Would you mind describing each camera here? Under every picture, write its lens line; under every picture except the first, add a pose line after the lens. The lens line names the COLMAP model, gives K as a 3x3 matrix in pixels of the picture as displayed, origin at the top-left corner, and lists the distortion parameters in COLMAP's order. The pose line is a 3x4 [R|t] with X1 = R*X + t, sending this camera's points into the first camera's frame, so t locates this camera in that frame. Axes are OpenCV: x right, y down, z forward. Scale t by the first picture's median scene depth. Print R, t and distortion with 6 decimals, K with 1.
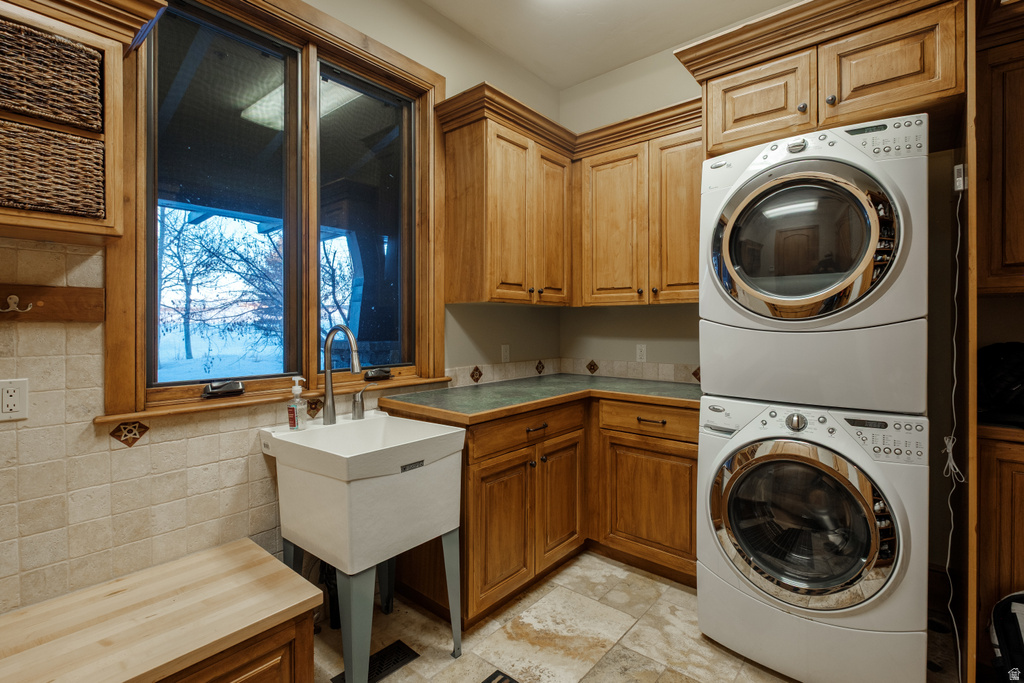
lens RADIAL K [[465.6, 0, 511.4], [0, 465.6, 324.6], [0, 0, 1]] dist [0.000595, 0.000235]
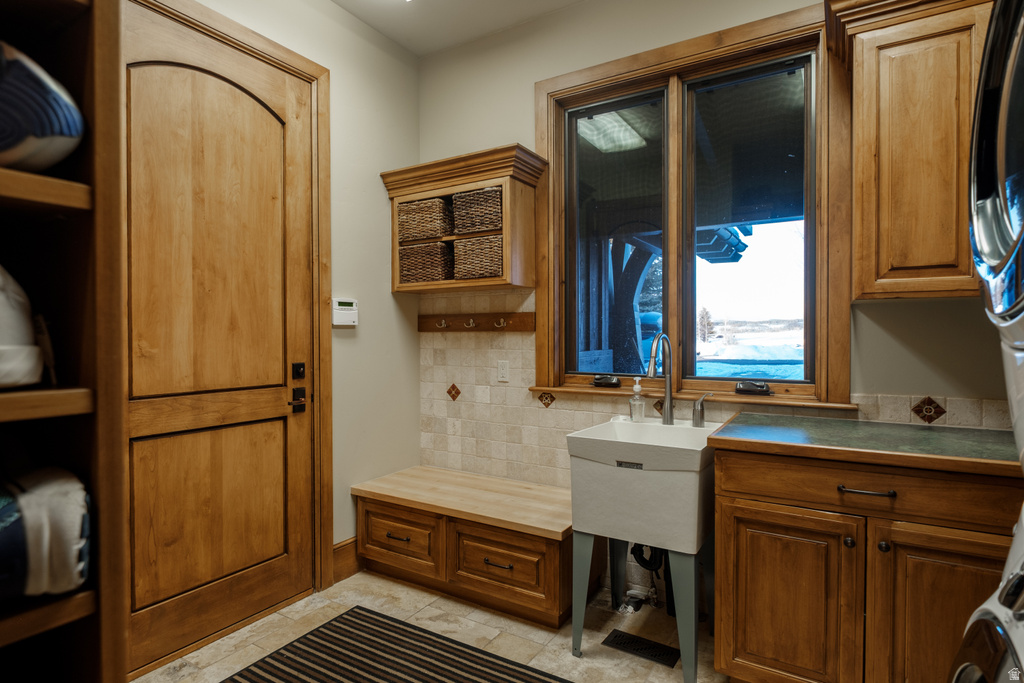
lens RADIAL K [[556.7, 0, 512.5], [0, 556.7, 335.8], [0, 0, 1]] dist [-0.000317, -0.002974]
pose [[0.154125, 0.005033, -0.988039, 1.066641], [0.002284, 0.999983, 0.005450, -0.001604], [0.988049, -0.003097, 0.154111, 0.567680]]
